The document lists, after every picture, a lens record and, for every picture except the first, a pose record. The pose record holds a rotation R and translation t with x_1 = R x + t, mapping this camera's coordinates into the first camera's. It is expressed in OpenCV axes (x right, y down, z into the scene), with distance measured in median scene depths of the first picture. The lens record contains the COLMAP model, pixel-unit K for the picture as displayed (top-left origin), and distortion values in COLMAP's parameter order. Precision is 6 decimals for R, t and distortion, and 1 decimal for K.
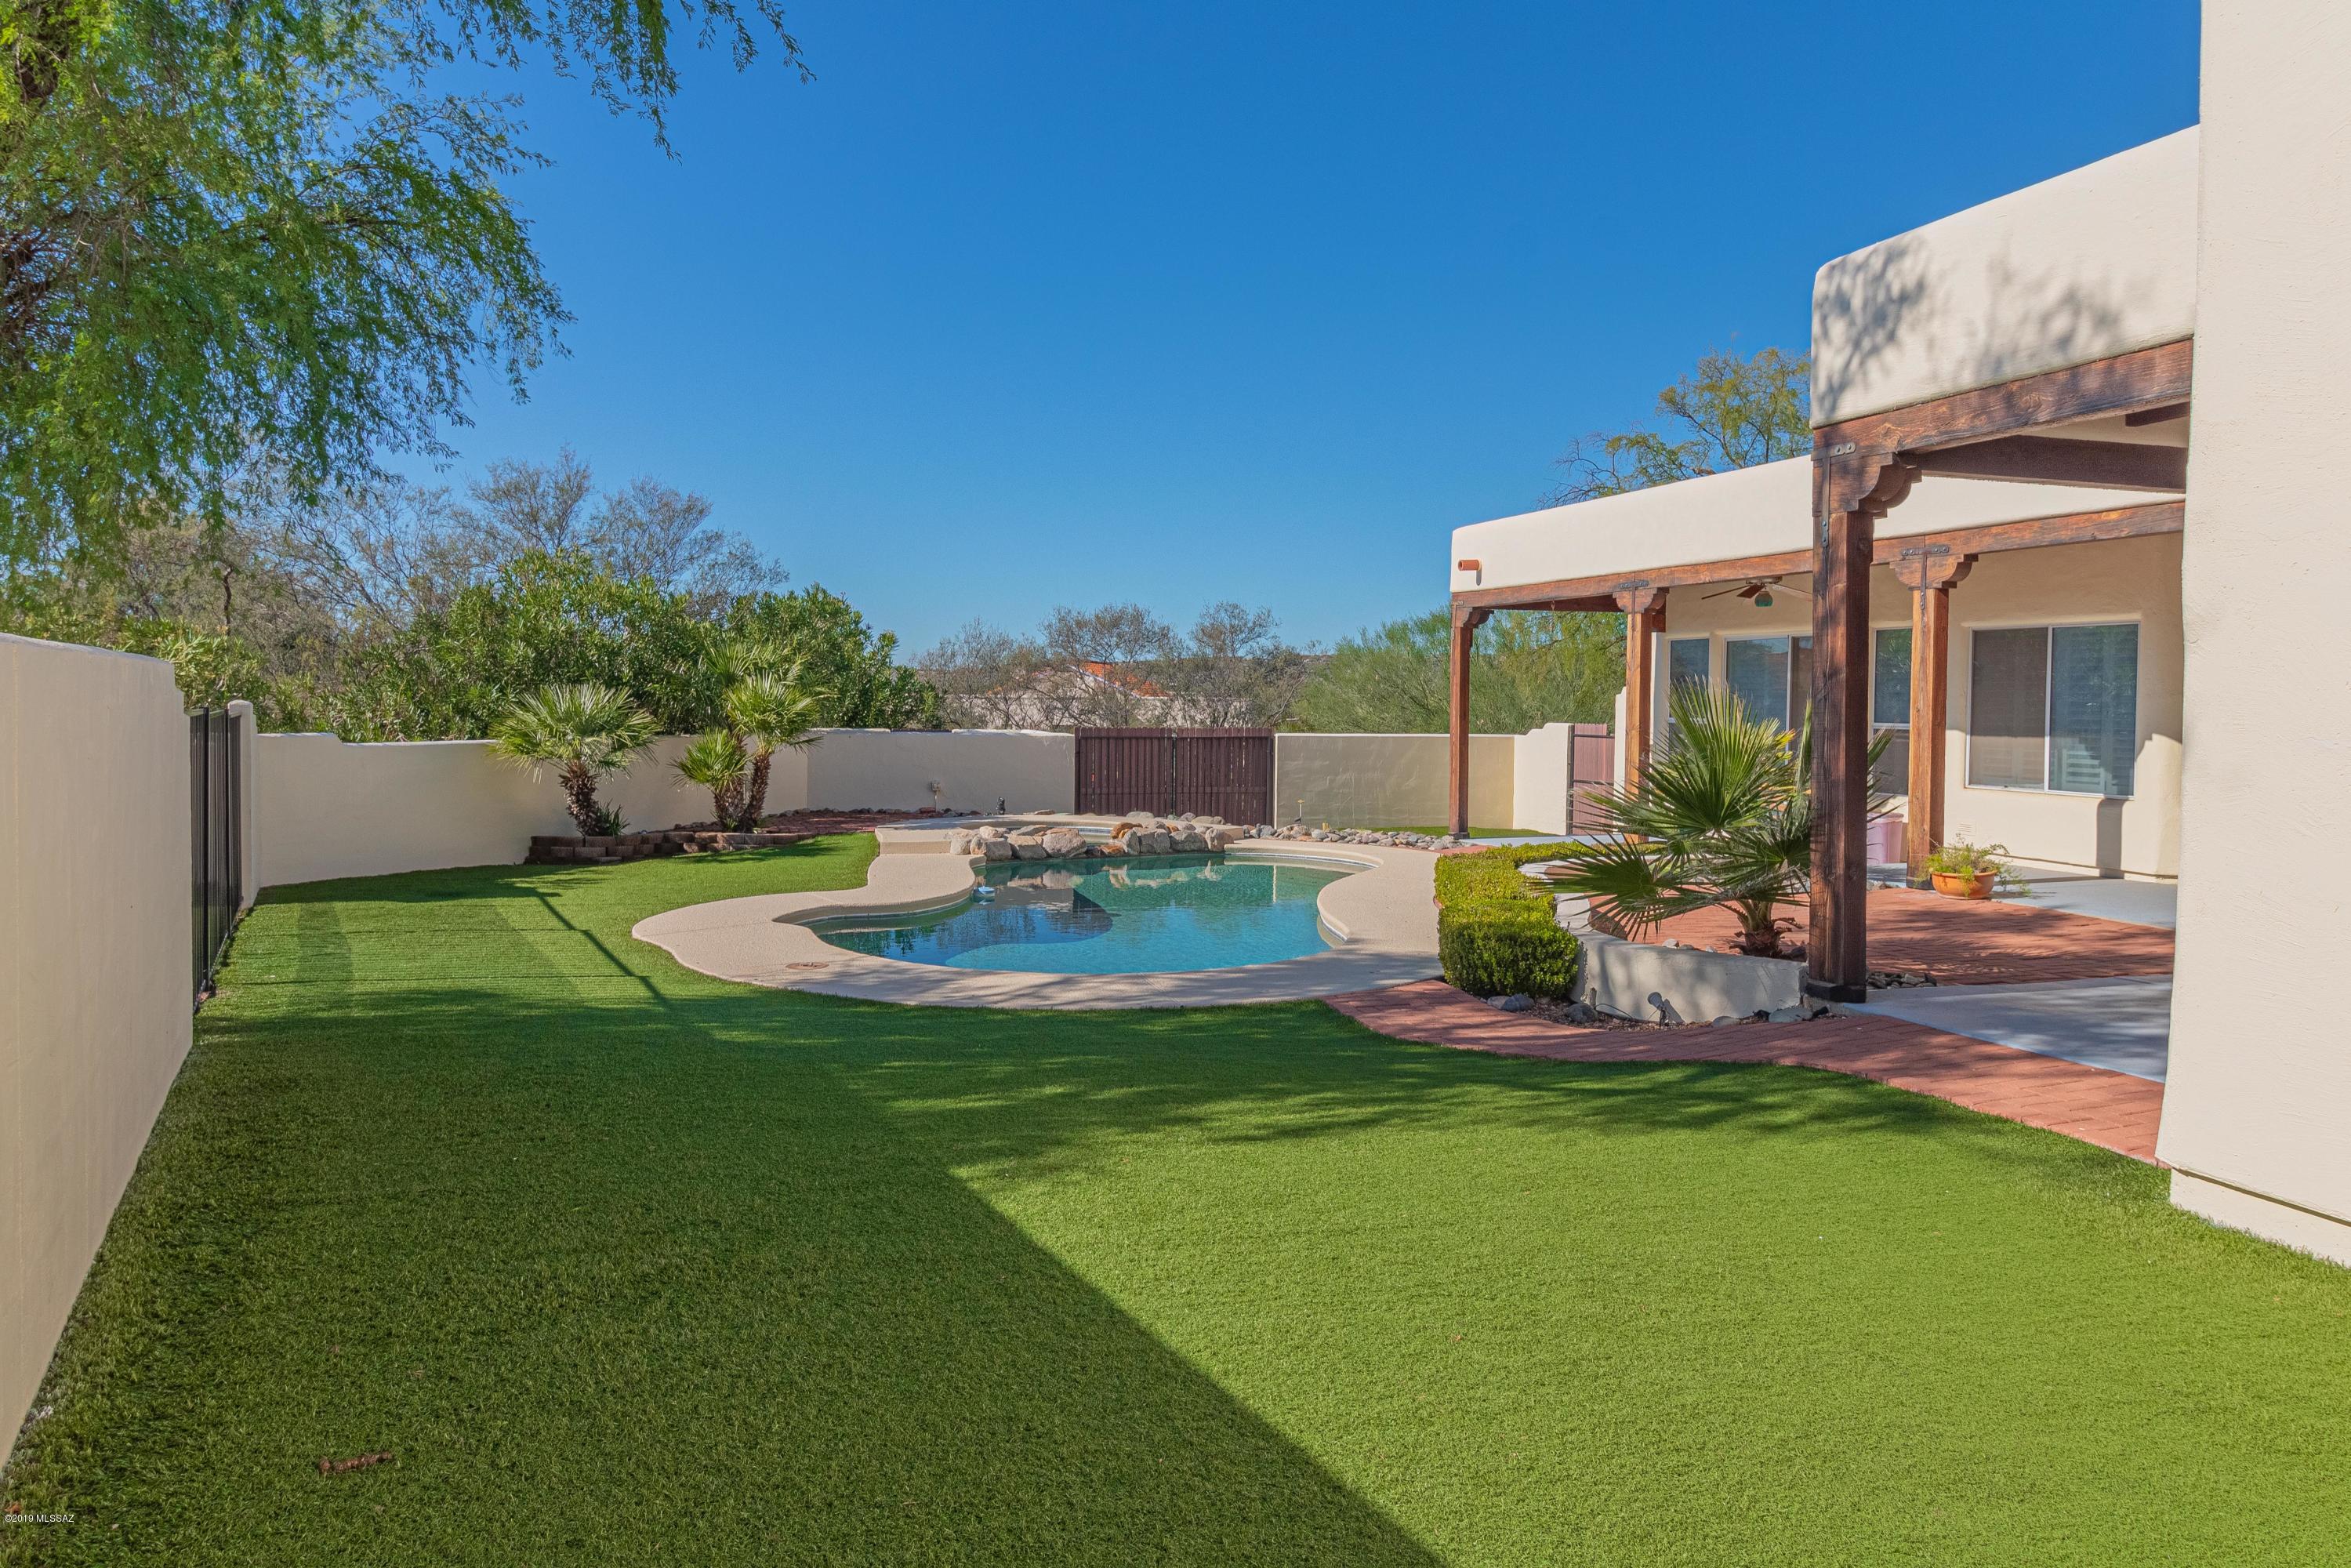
lens RADIAL K [[1632.8, 0, 1164.0], [0, 1632.8, 785.1], [0, 0, 1]] dist [-0.013768, -0.002328]
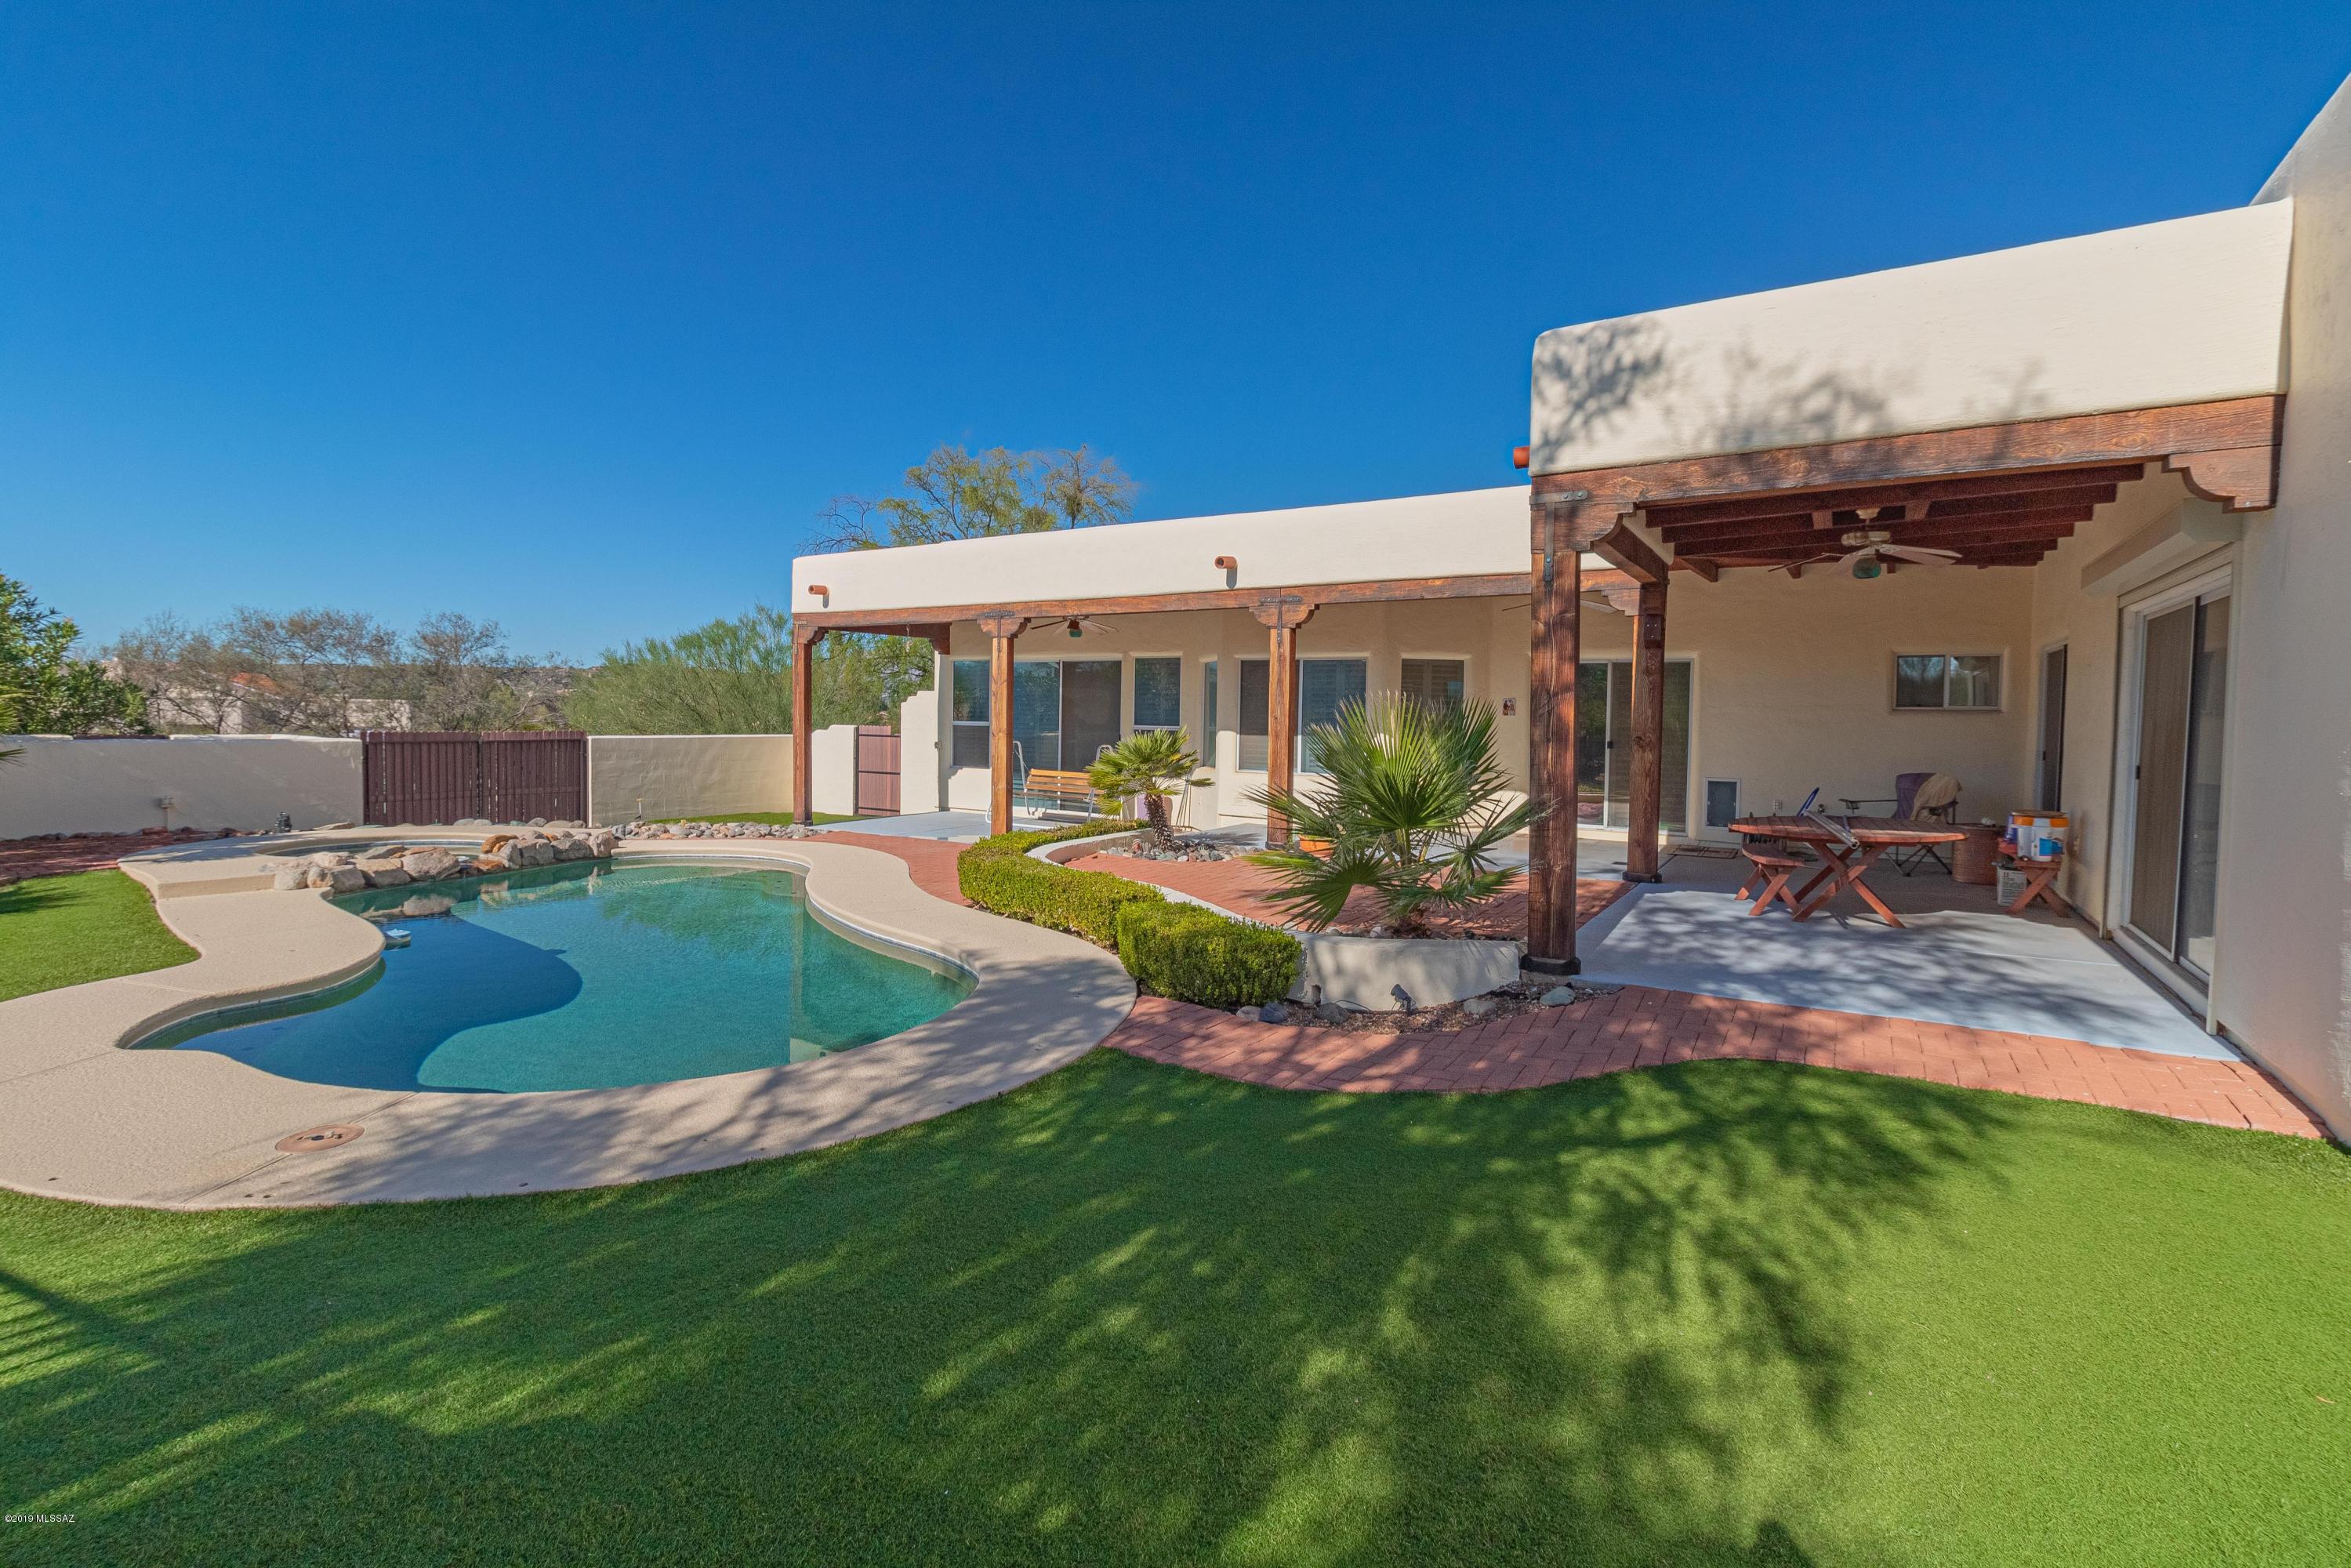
lens RADIAL K [[1095.2, 0, 1192.4], [0, 1095.2, 769.5], [0, 0, 1]] dist [0.001216, 0.000324]
pose [[0.759529, -0.030574, 0.649754, -0.160553], [0.026403, 0.999521, 0.016168, -0.018124], [-0.649937, 0.004876, 0.759973, 0.322710]]
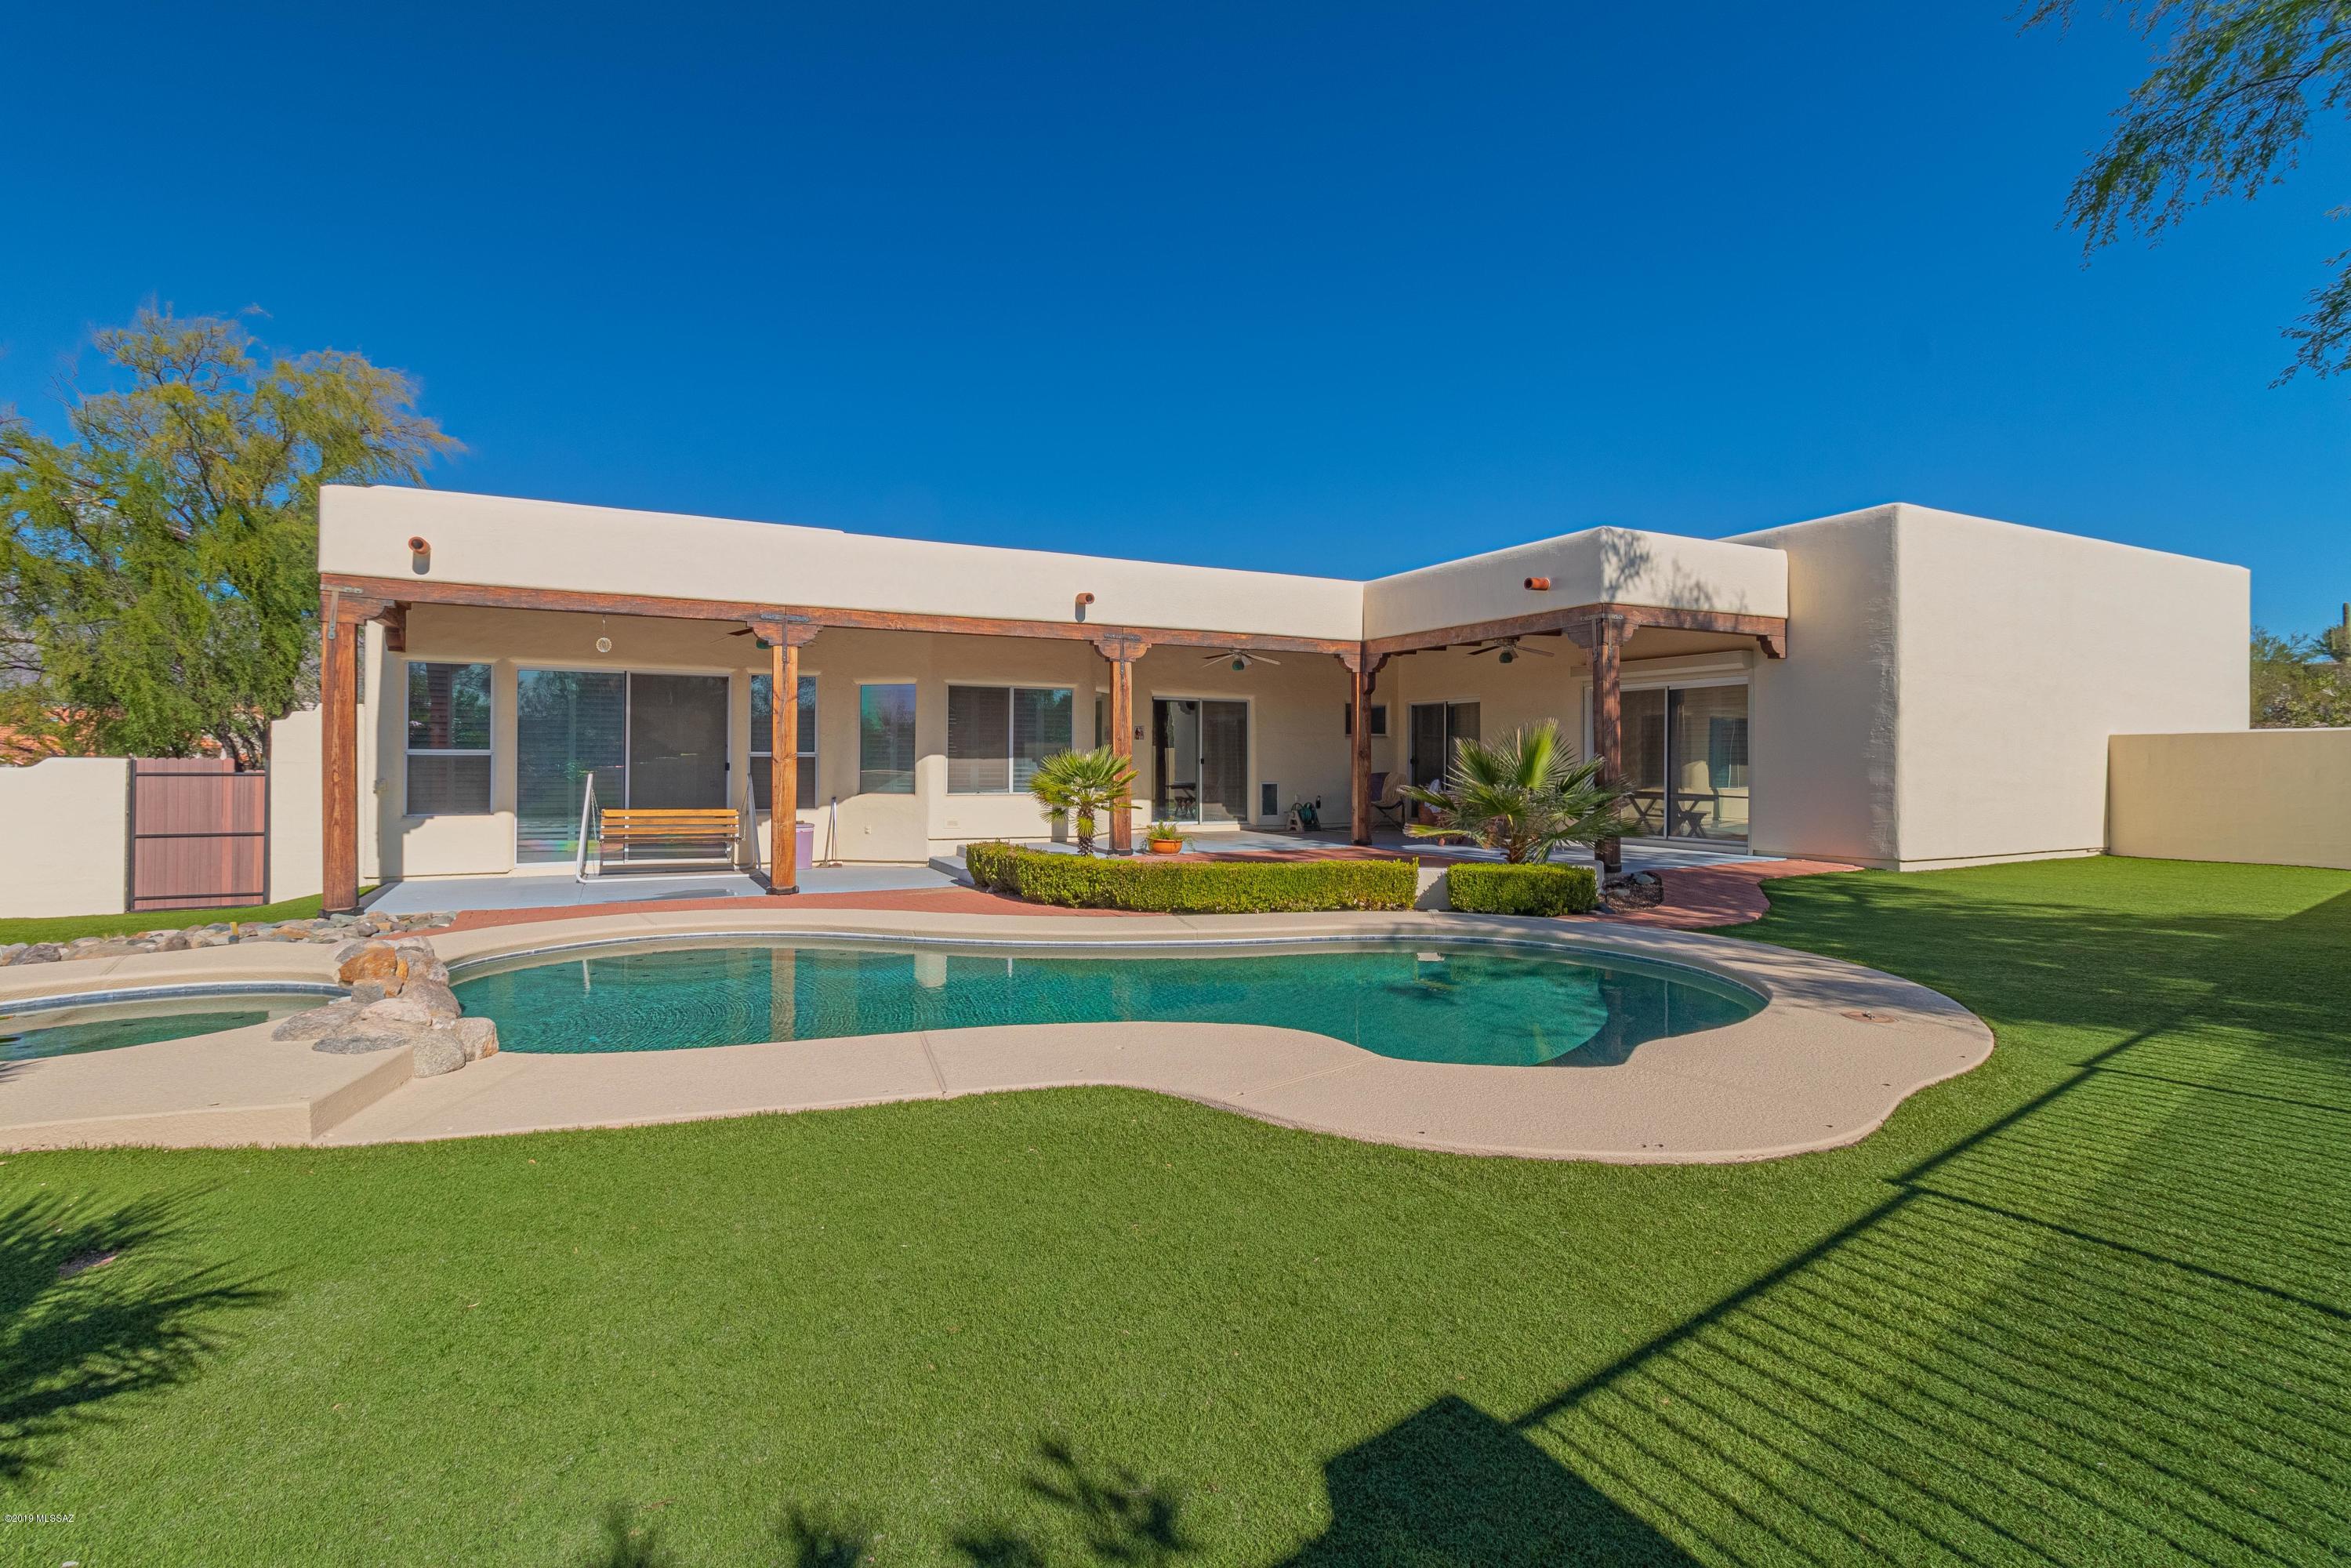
lens RADIAL K [[1095.2, 0, 1198.1], [0, 1095.2, 772.1], [0, 0, 1]] dist [0.001216, 0.000324]
pose [[-0.168887, -0.022641, 0.985375, -0.506497], [0.045881, 0.998472, 0.030806, -0.040280], [-0.984567, 0.050412, -0.167590, 0.993227]]
